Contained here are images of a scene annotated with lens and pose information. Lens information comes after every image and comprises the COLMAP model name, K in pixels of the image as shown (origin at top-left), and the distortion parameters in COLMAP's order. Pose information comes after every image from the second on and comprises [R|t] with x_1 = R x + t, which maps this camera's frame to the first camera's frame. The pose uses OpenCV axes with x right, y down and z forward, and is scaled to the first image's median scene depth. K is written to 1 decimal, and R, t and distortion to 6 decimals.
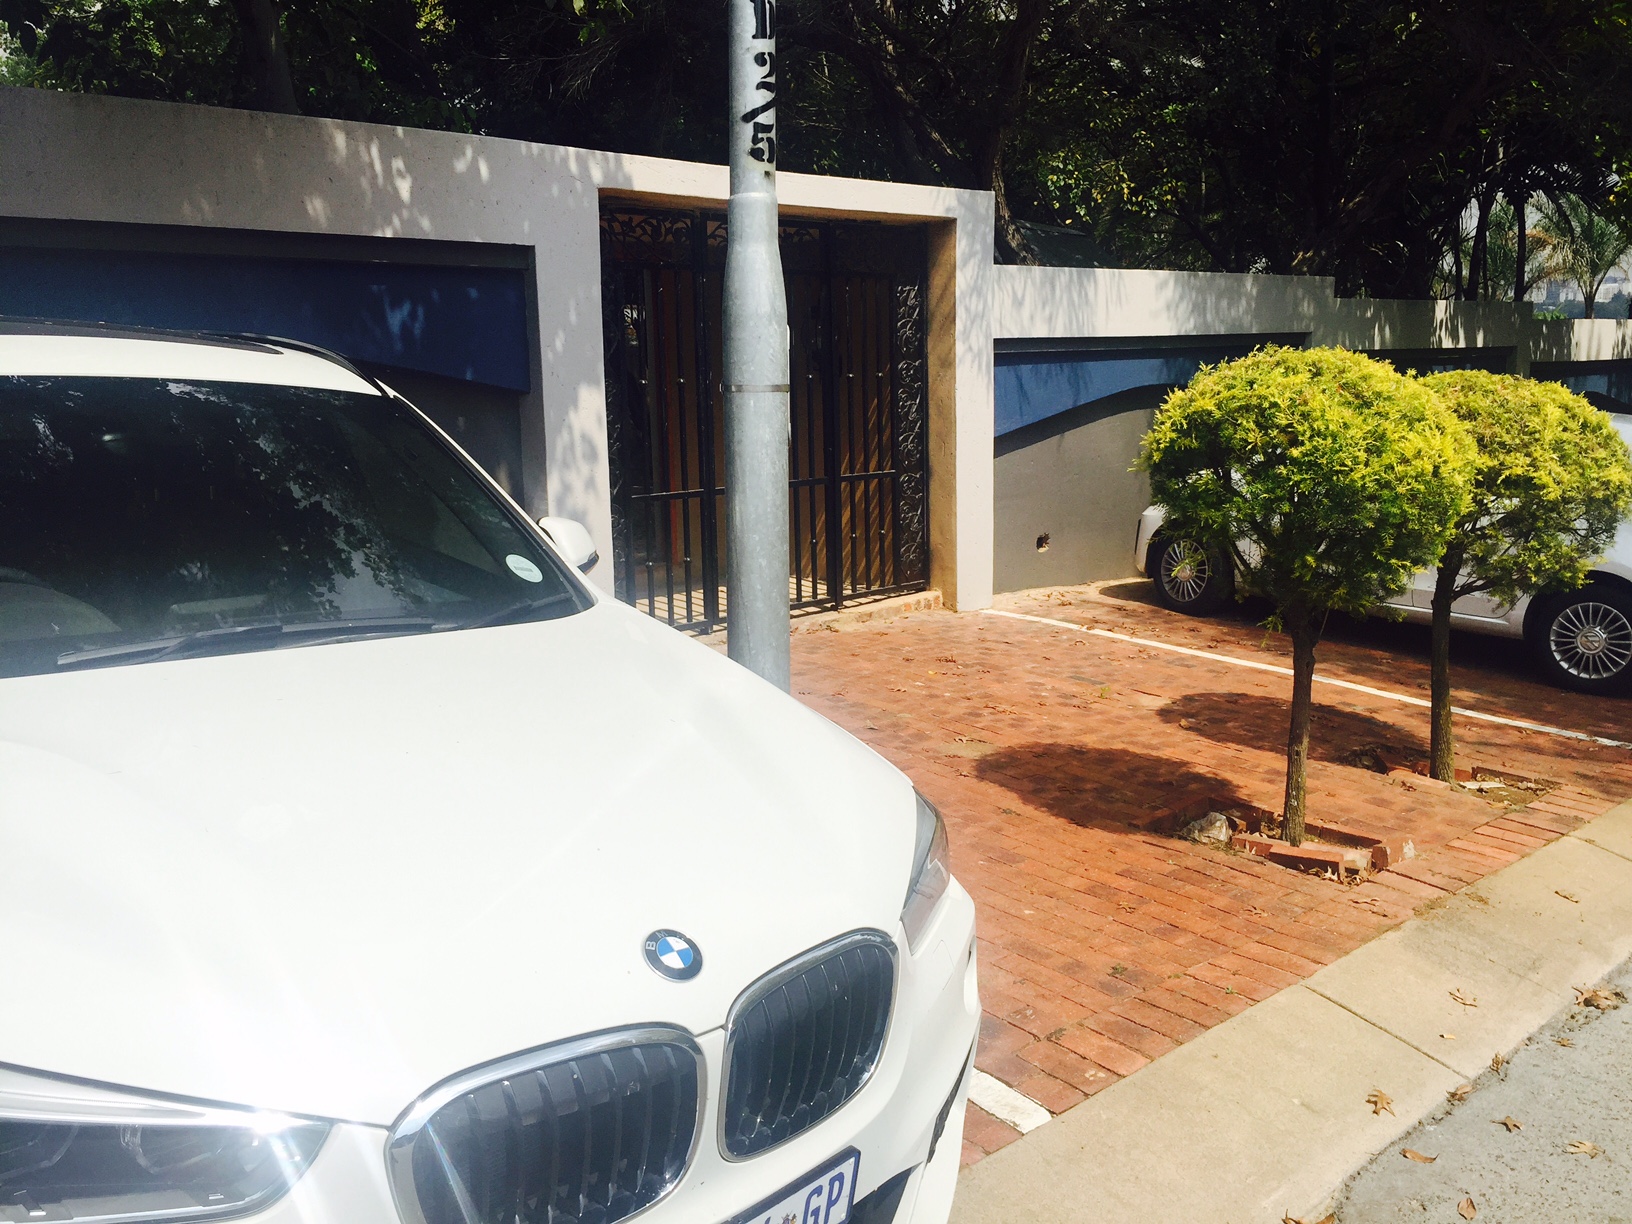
lens RADIAL K [[1388.3, 0, 816.0], [0, 1388.3, 612.0], [0, 0, 1]] dist [0.096863, -0.152781]
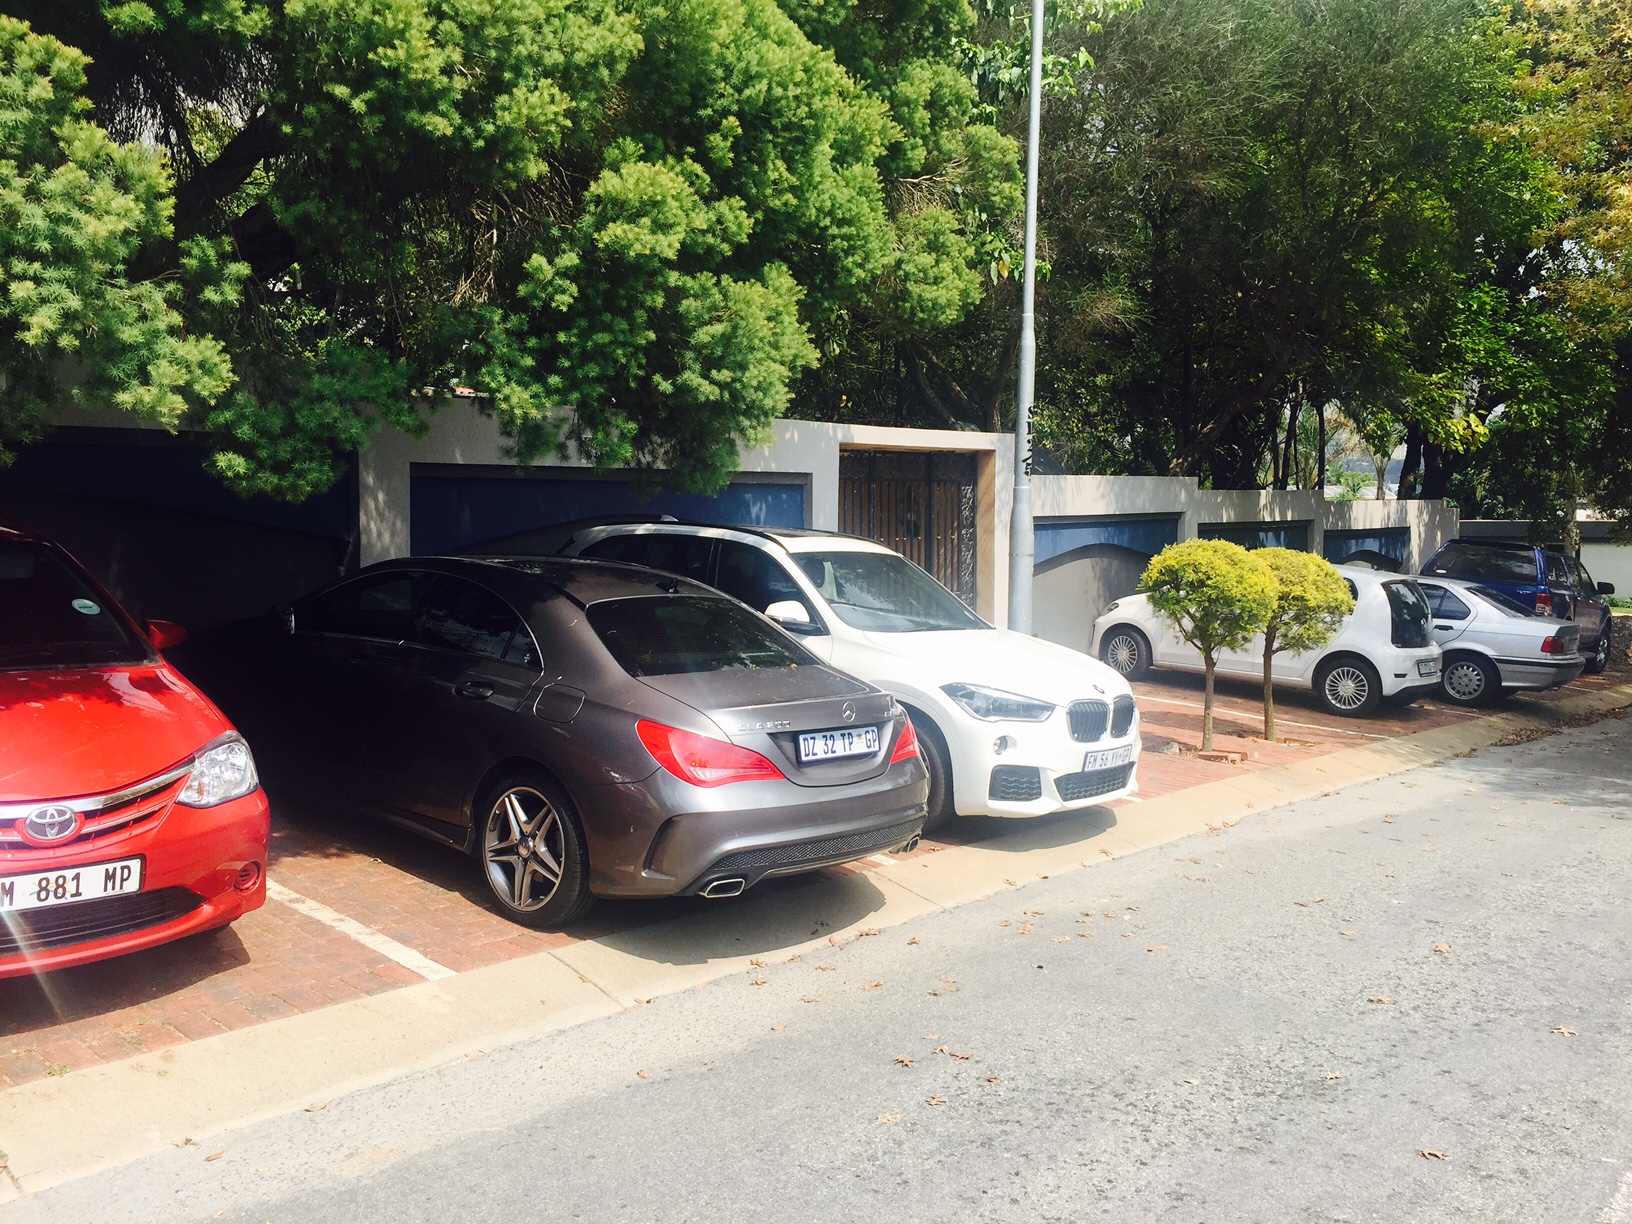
lens RADIAL K [[1388.3, 0, 816.0], [0, 1388.3, 612.0], [0, 0, 1]] dist [0.096863, -0.152781]
pose [[0.994606, 0.013642, 0.102822, -0.446615], [-0.003772, 0.995415, -0.095575, 0.131387], [-0.103654, 0.094672, 0.990098, -1.017904]]
